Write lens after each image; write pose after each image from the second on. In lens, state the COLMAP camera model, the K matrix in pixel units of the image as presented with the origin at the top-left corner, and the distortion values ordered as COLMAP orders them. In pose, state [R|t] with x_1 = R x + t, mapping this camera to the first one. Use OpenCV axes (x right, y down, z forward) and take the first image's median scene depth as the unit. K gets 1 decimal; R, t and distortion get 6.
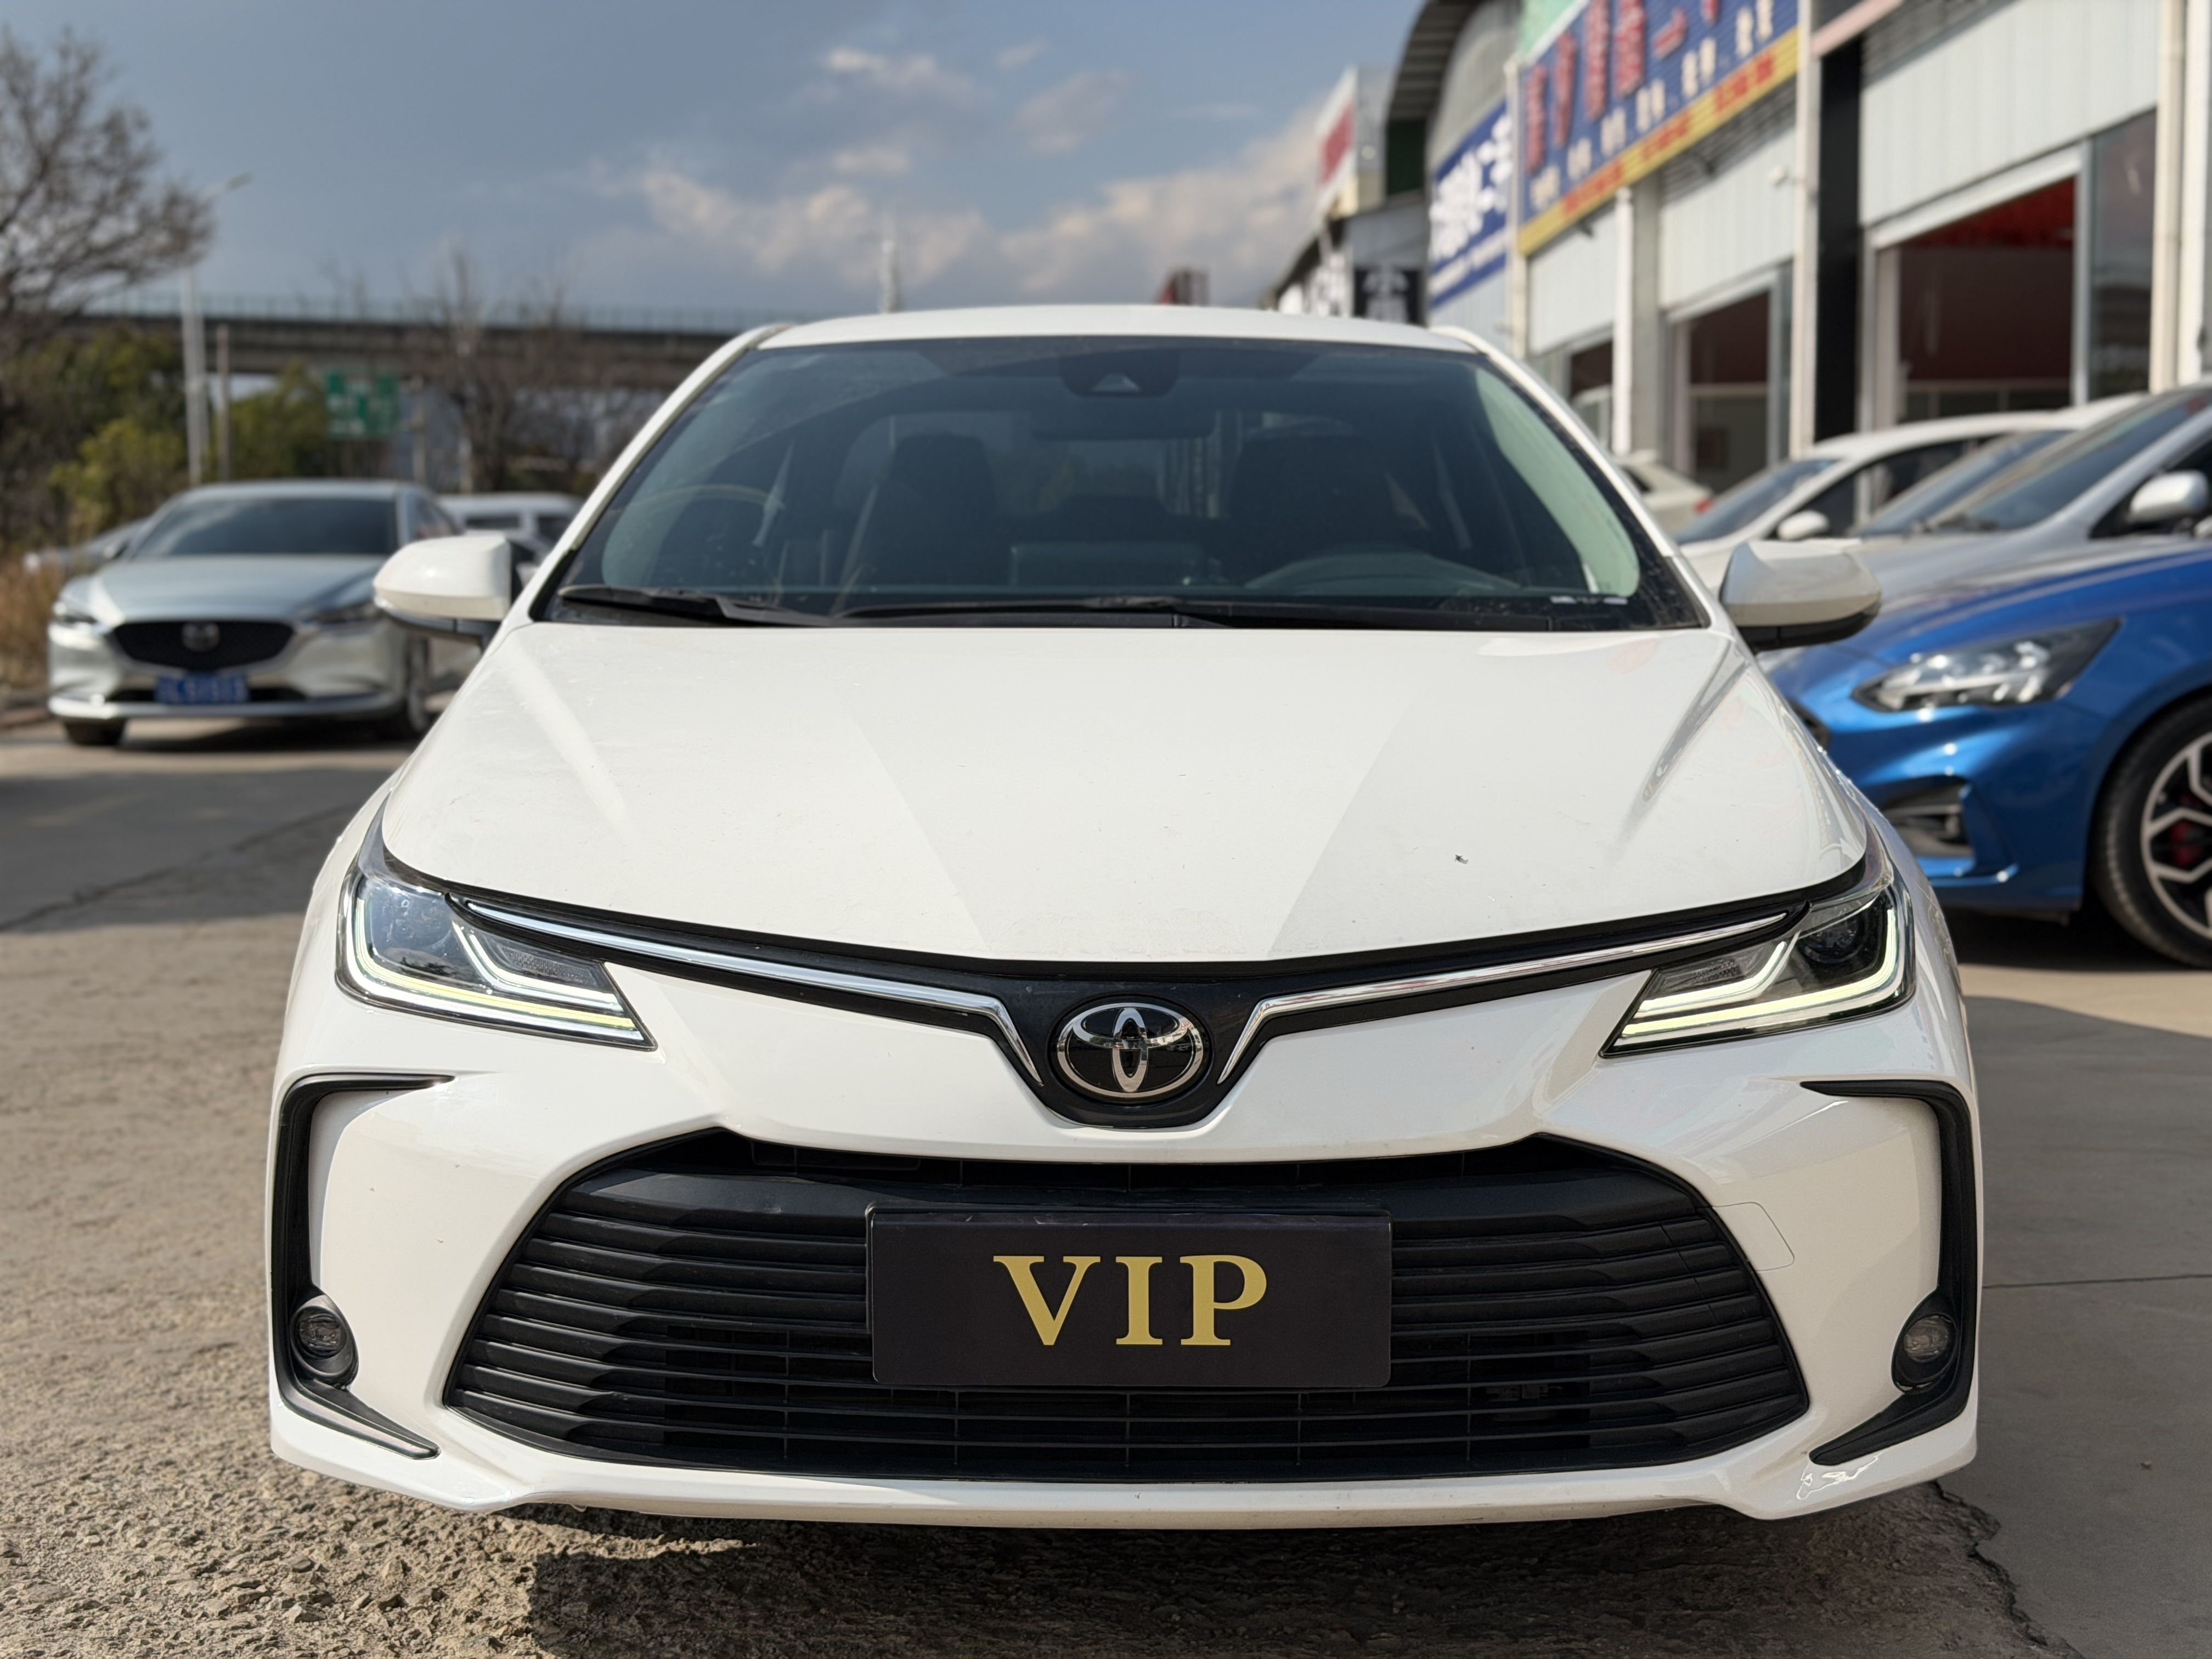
lens RADIAL K [[3125.9, 0, 1103.4], [0, 3125.9, 832.6], [0, 0, 1]] dist [0.083377, 0.000000]
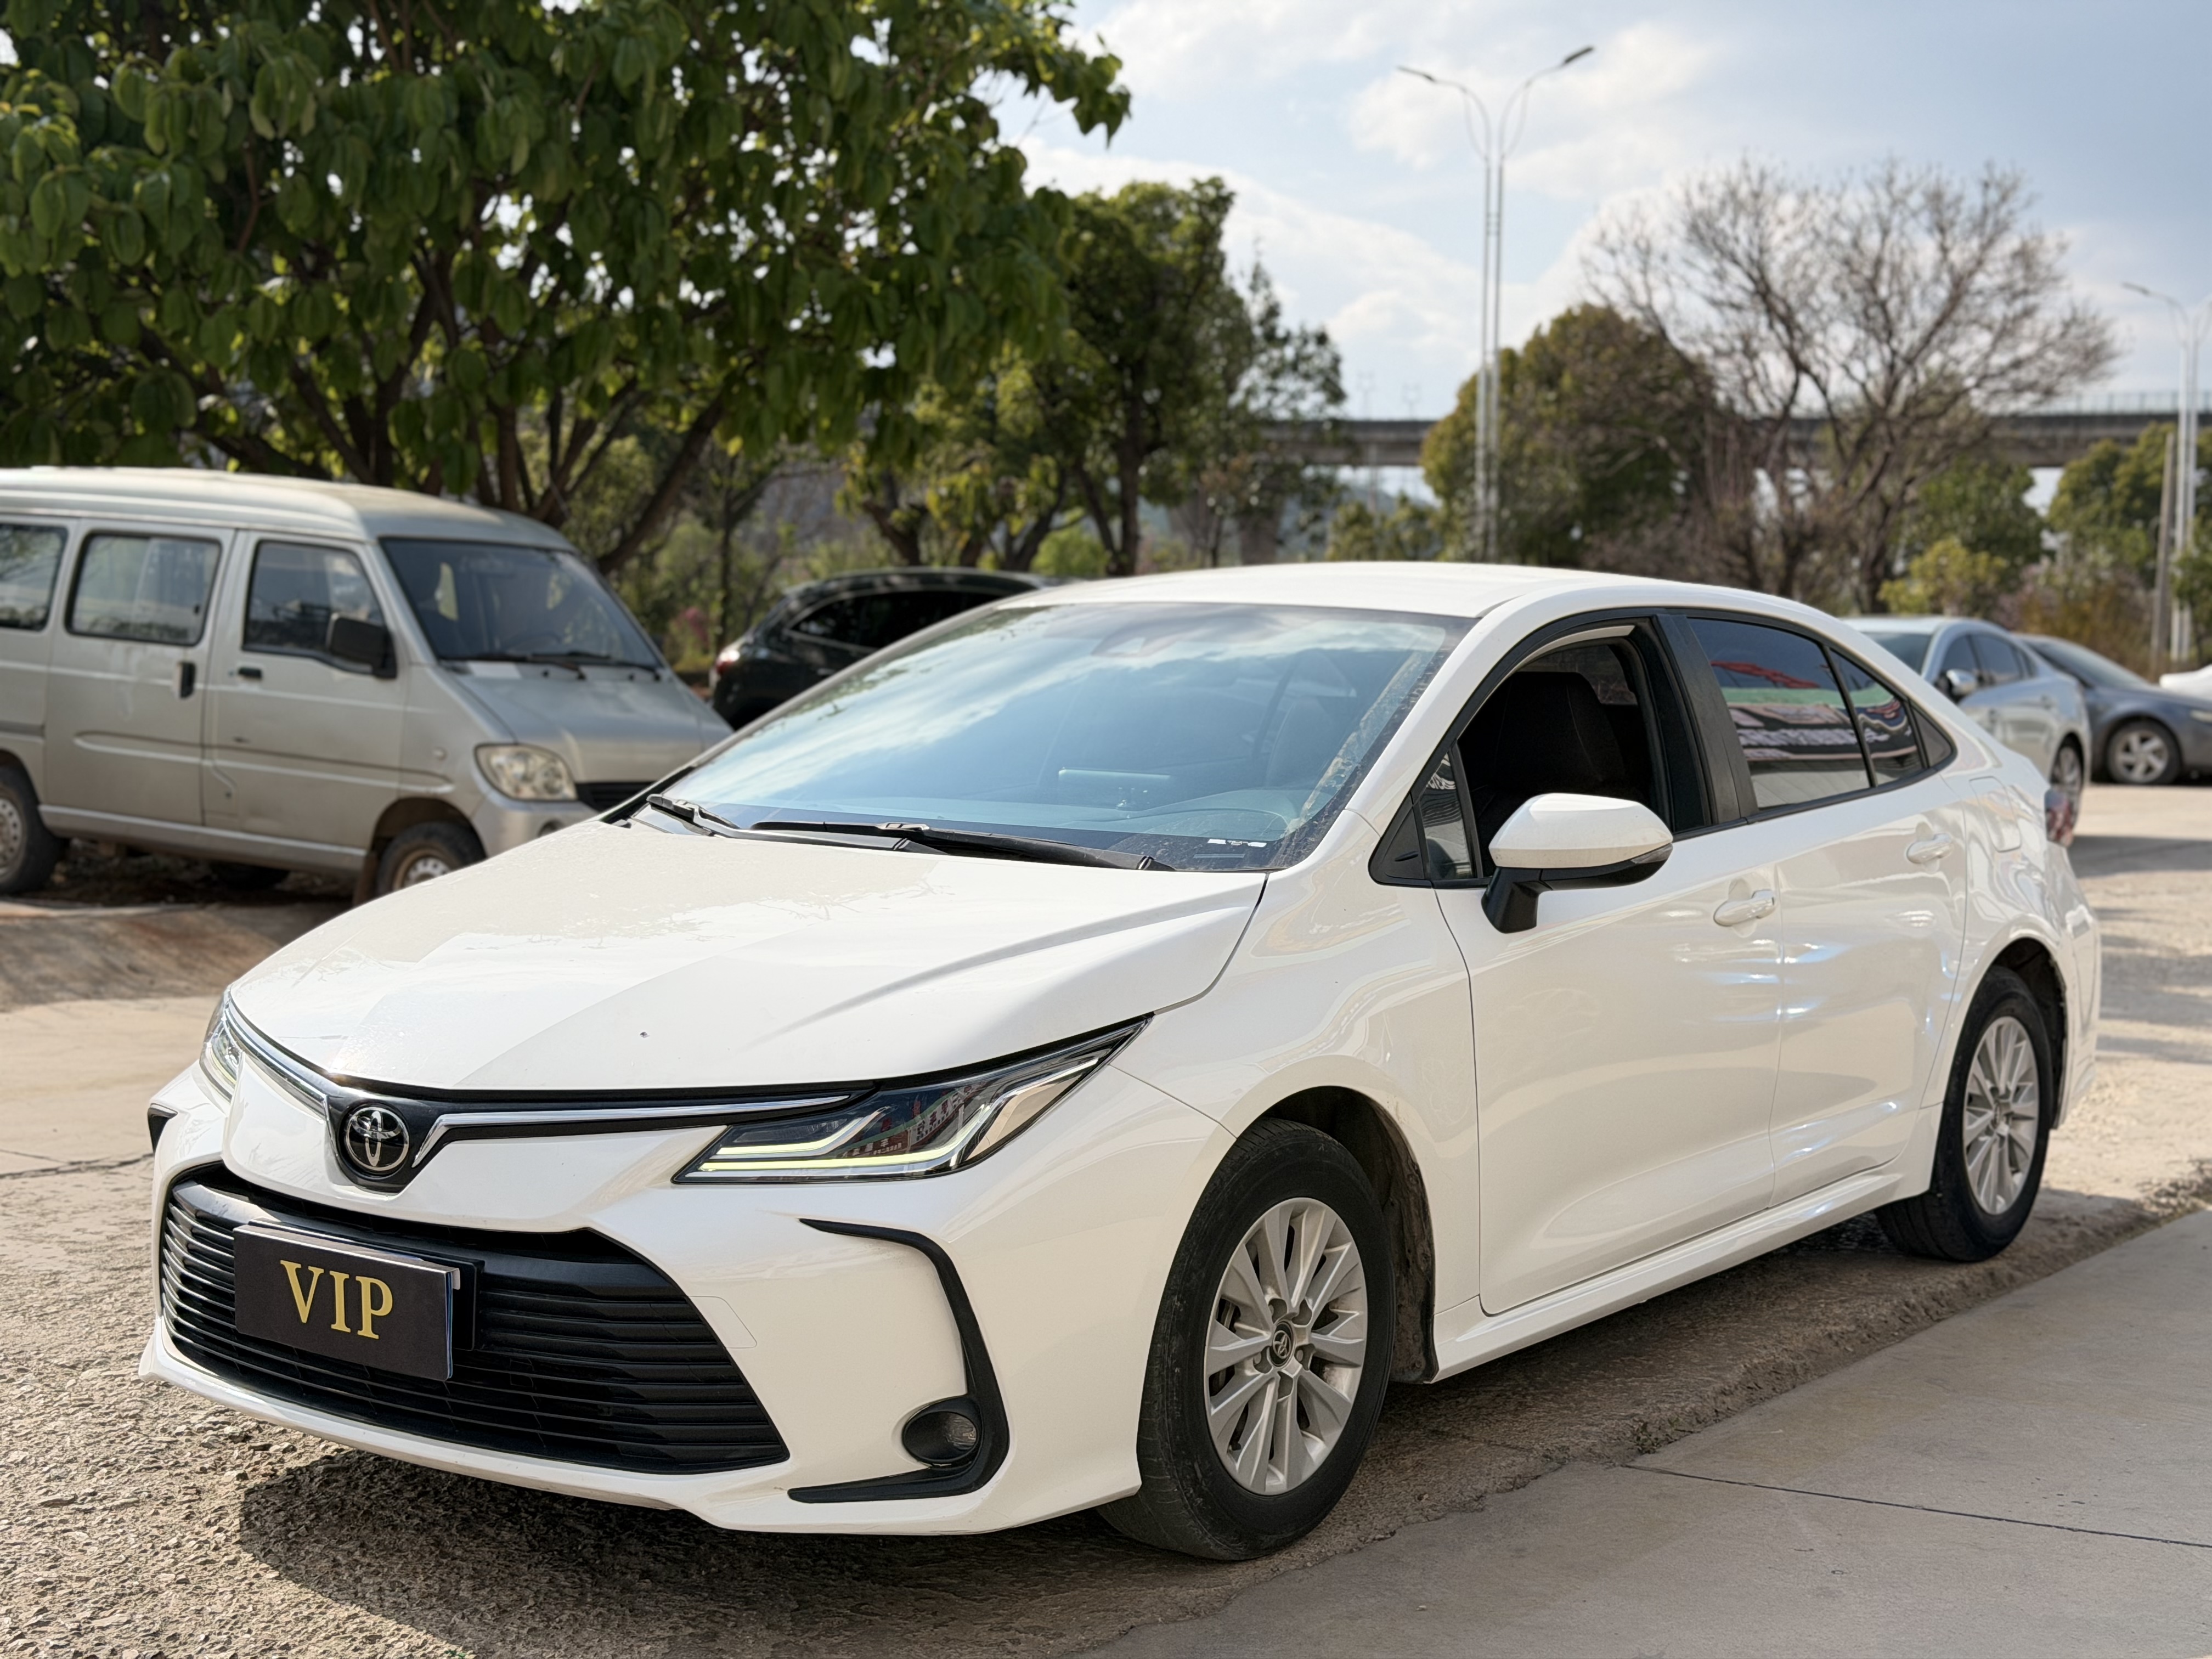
lens RADIAL K [[3125.9, 0, 1116.7], [0, 3125.9, 827.2], [0, 0, 1]] dist [0.083377, 0.000000]
pose [[0.801350, 0.050390, -0.596070, 1.152140], [-0.068496, 0.997621, -0.007750, -0.091075], [0.594261, 0.047039, 0.802895, -0.024415]]
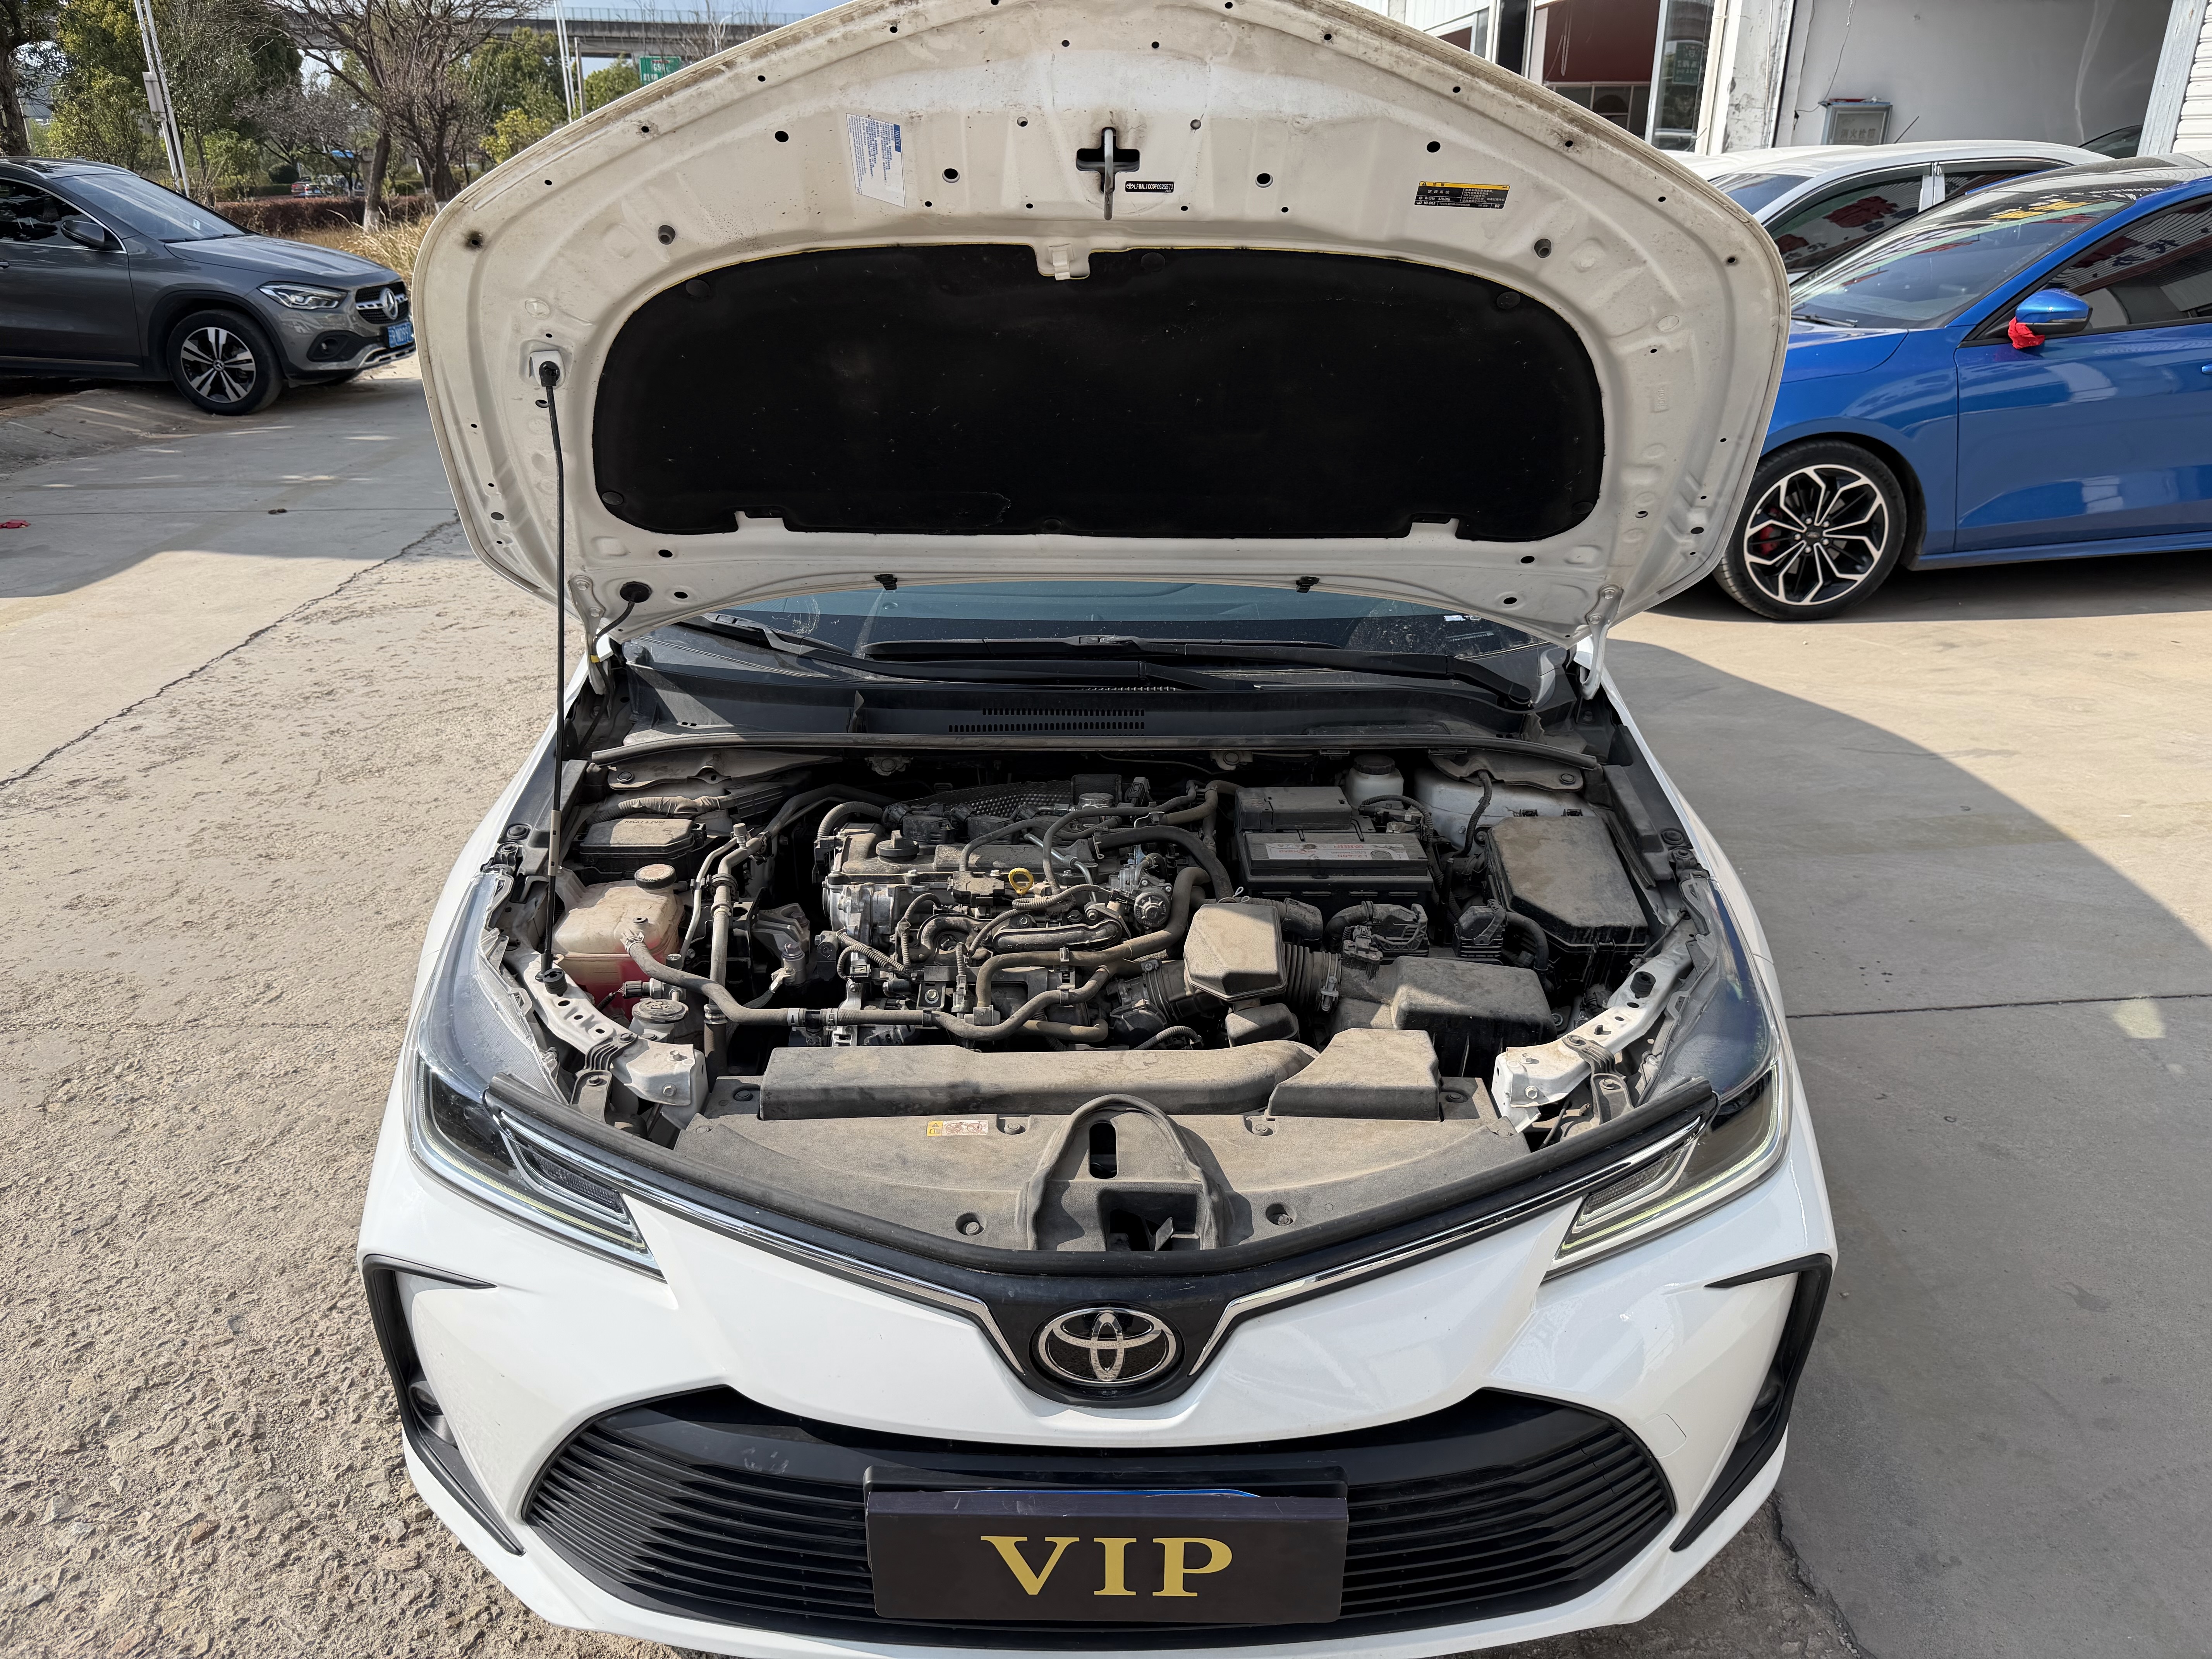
lens RADIAL K [[1568.5, 0, 1116.9], [0, 1568.5, 864.6], [0, 0, 1]] dist [0.013016, -0.027408]
pose [[0.999798, -0.003595, 0.019754, 0.001879], [-0.003067, 0.944944, 0.327219, -0.246733], [-0.019843, -0.327214, 0.944742, 0.526493]]
